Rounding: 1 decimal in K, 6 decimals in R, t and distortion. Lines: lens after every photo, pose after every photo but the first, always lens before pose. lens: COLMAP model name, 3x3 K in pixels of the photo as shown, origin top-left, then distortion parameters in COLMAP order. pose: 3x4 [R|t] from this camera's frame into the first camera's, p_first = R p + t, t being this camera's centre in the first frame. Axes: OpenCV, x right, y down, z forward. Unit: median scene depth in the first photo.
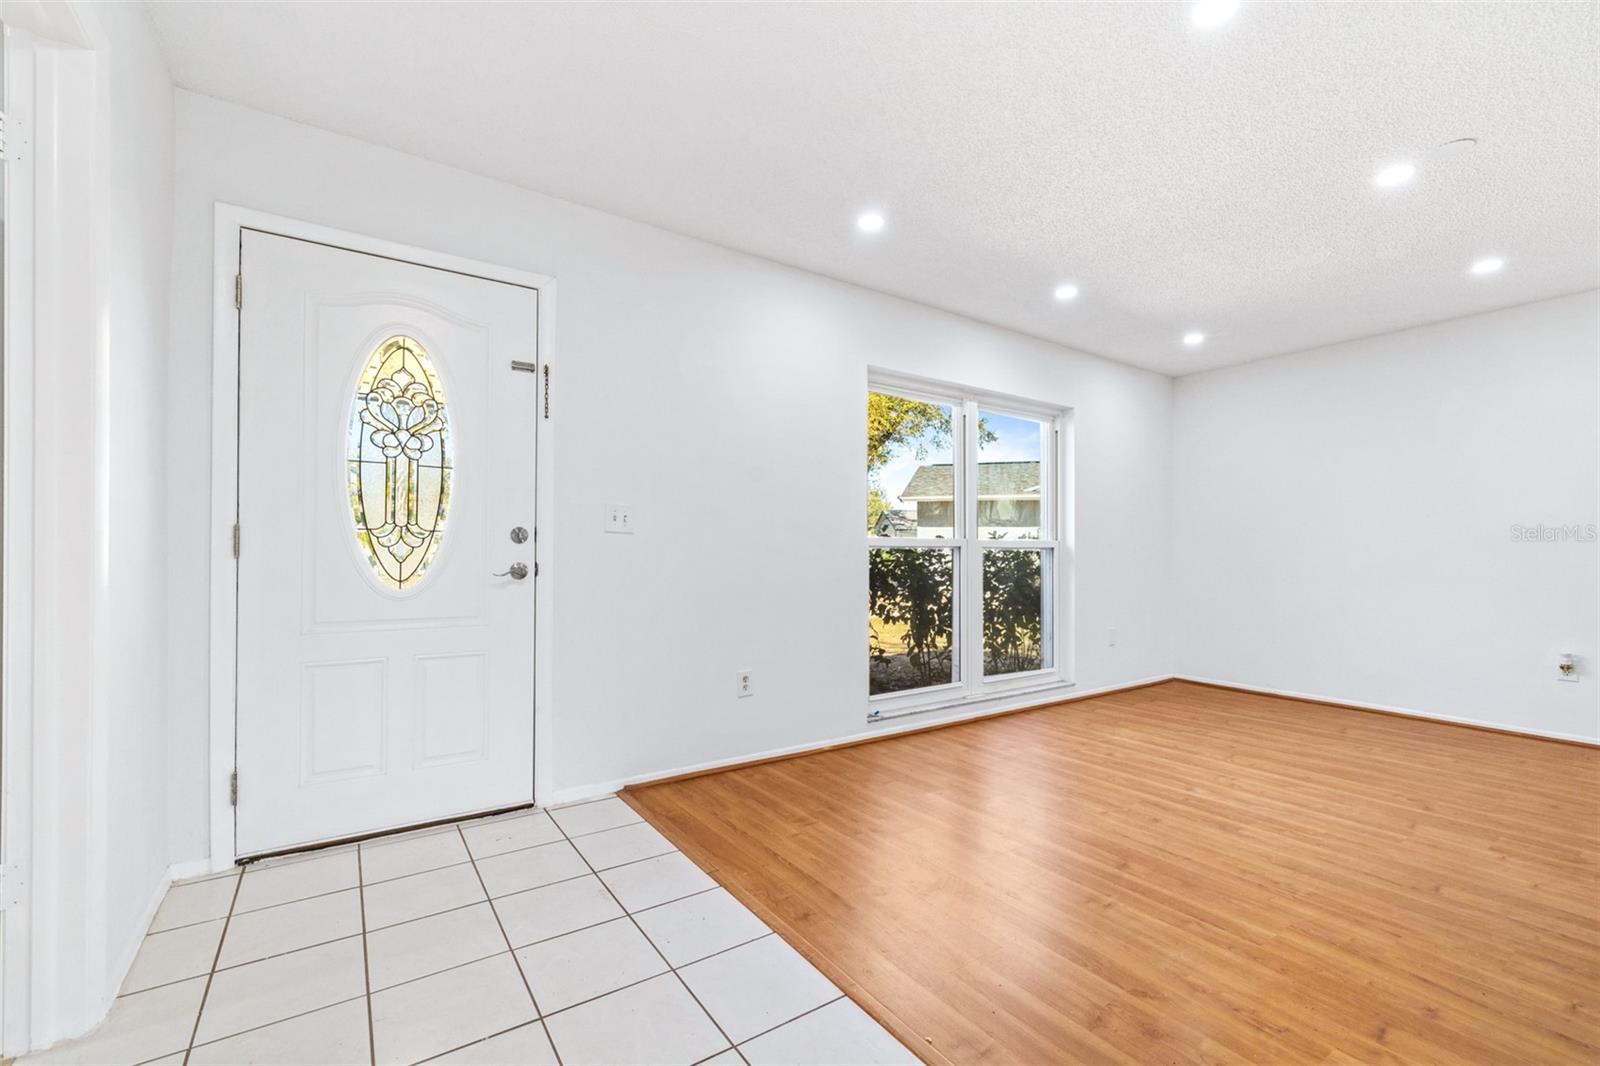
lens RADIAL K [[681.4, 0, 800.9], [0, 681.4, 553.4], [0, 0, 1]] dist [0.003269, 0.000283]
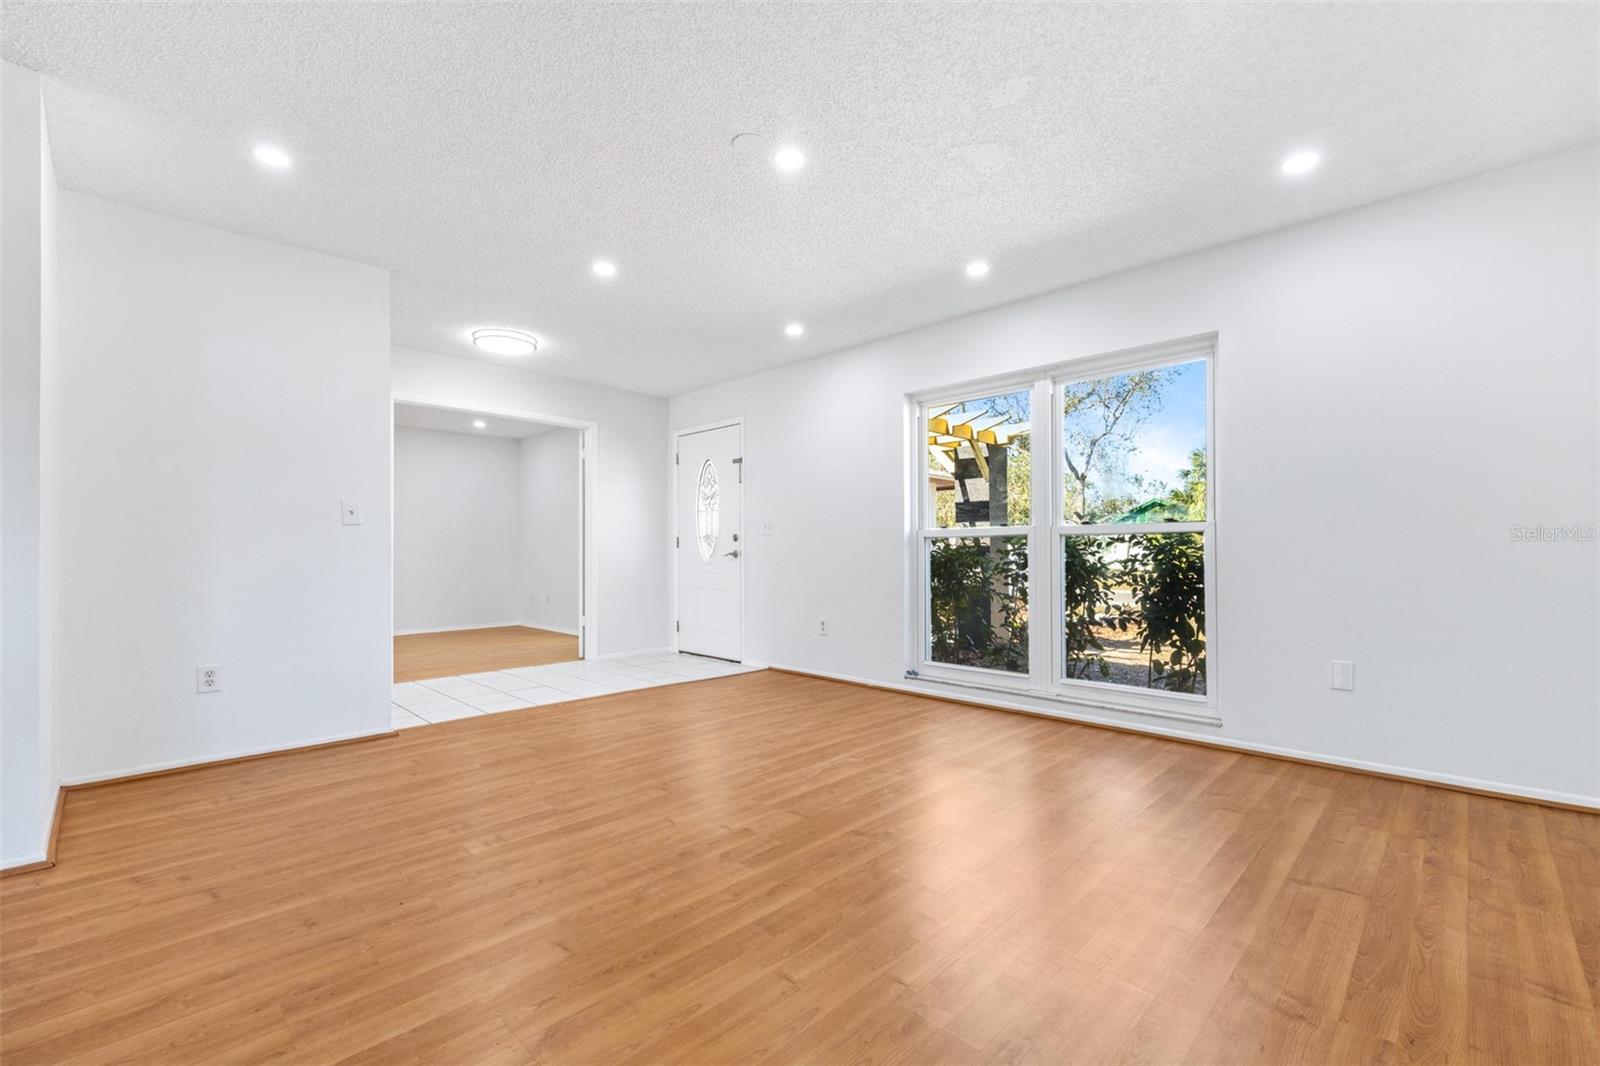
lens RADIAL K [[677.1, 0, 803.5], [0, 677.1, 548.0], [0, 0, 1]] dist [0.002511, 0.000202]
pose [[0.190943, -0.010606, -0.981544, 1.765956], [0.002820, 0.999943, -0.010256, 0.029626], [0.981597, -0.000810, 0.190962, 0.789781]]
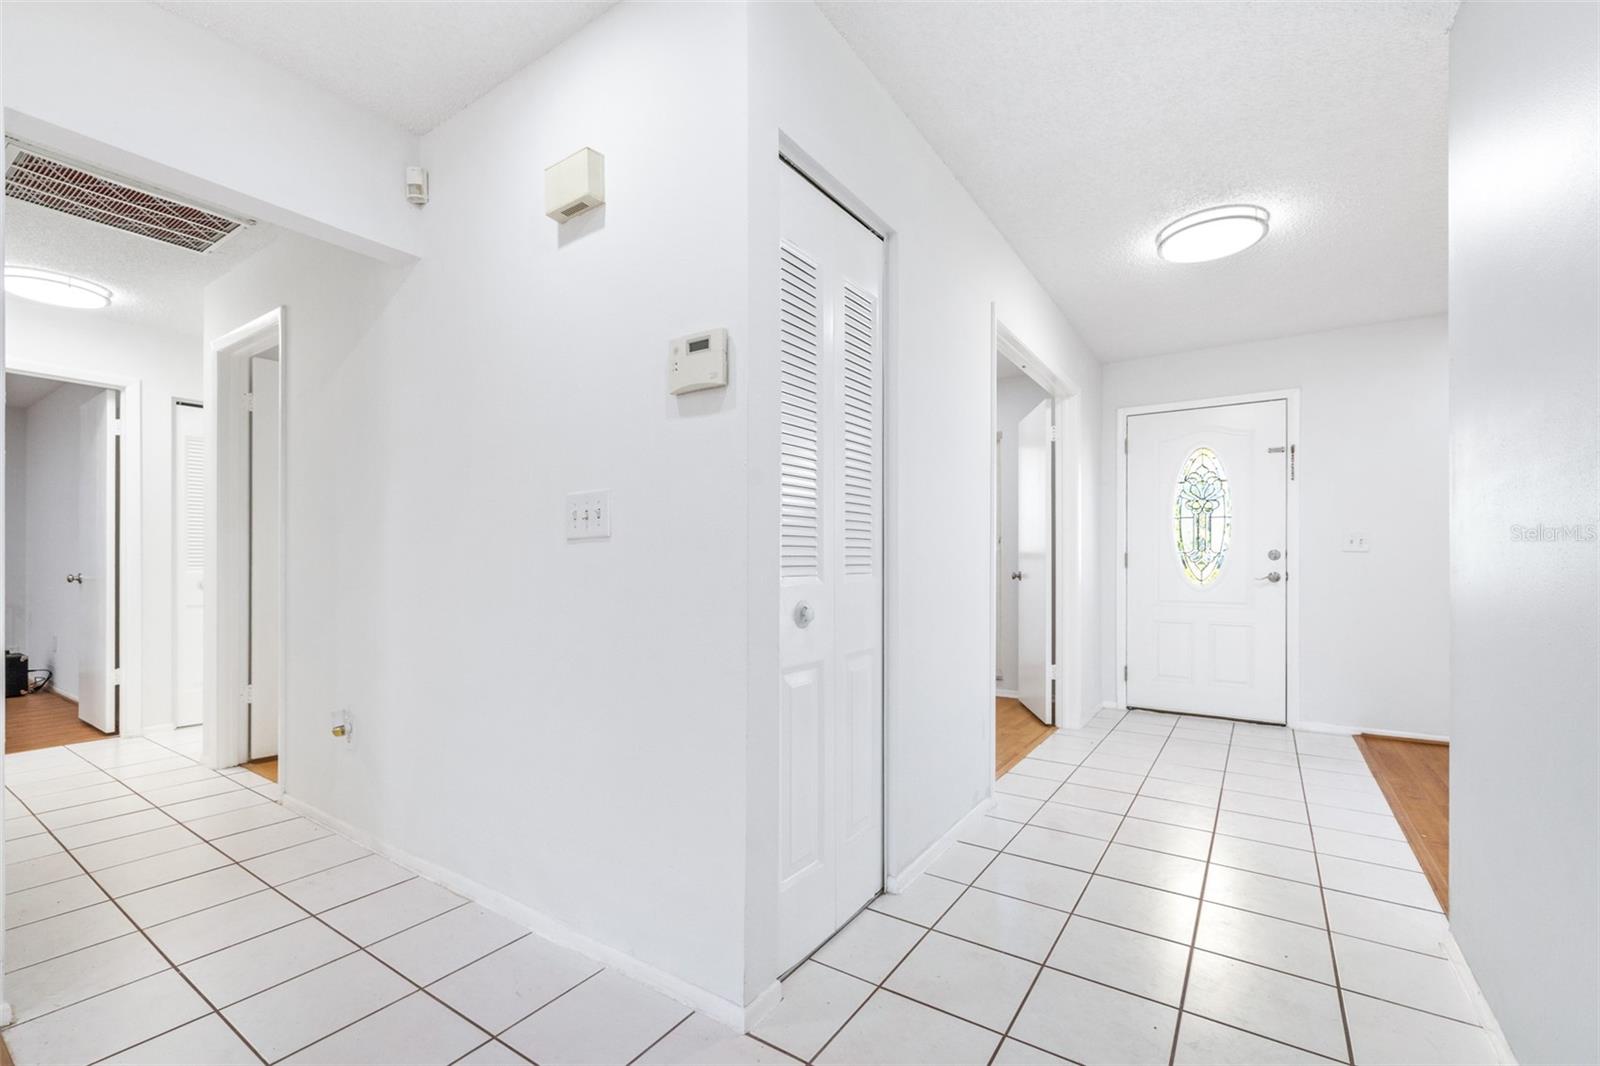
lens RADIAL K [[681.4, 0, 800.9], [0, 681.4, 553.4], [0, 0, 1]] dist [0.003269, 0.000283]
pose [[0.367497, -0.013078, -0.929933, 0.669096], [-0.003624, 0.999873, -0.015493, -0.000996], [0.930018, 0.009064, 0.367403, -0.627736]]
